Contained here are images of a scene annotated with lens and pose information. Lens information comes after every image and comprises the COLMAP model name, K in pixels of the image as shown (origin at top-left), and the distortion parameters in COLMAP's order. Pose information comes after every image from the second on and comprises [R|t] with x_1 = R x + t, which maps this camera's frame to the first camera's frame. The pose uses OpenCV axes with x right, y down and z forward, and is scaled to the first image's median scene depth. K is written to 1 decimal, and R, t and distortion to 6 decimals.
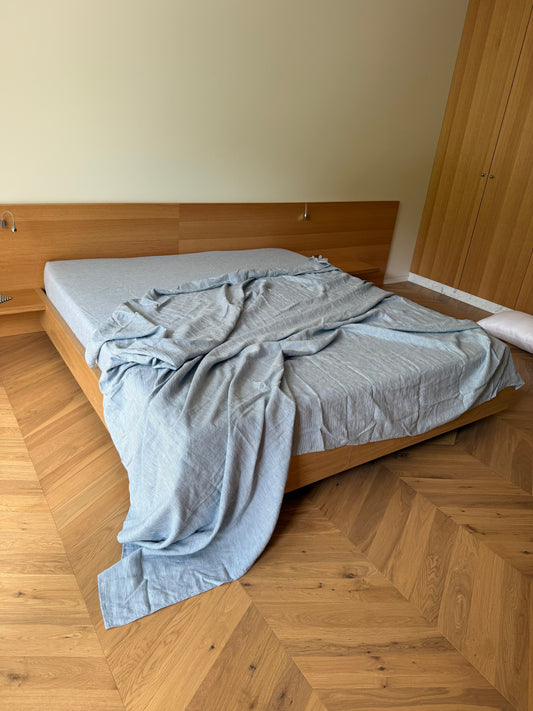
lens RADIAL K [[487.3, 0, 256.4], [0, 487.3, 355.1], [0, 0, 1]] dist [-0.017228, -0.006205]
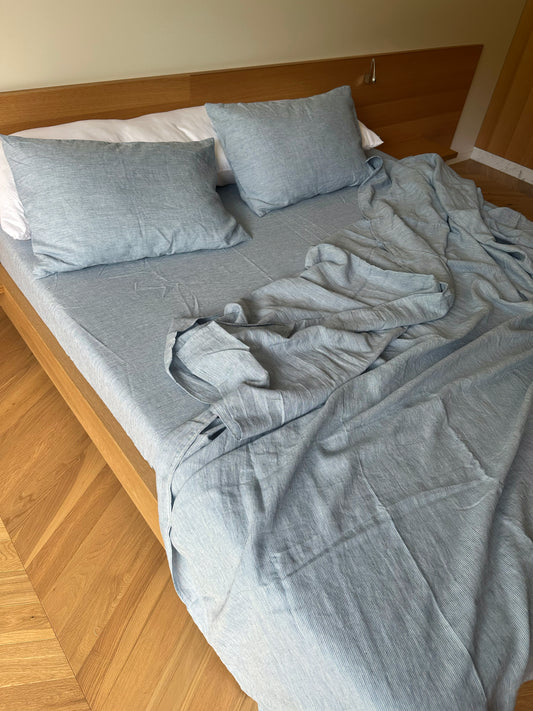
lens RADIAL K [[511.9, 0, 268.1], [0, 511.9, 381.6], [0, 0, 1]] dist [-0.007147, -0.018895]
pose [[0.996015, -0.067232, 0.058597, -0.196774], [0.046000, 0.950177, 0.308298, -0.220987], [-0.076405, -0.304374, 0.949483, 0.438797]]
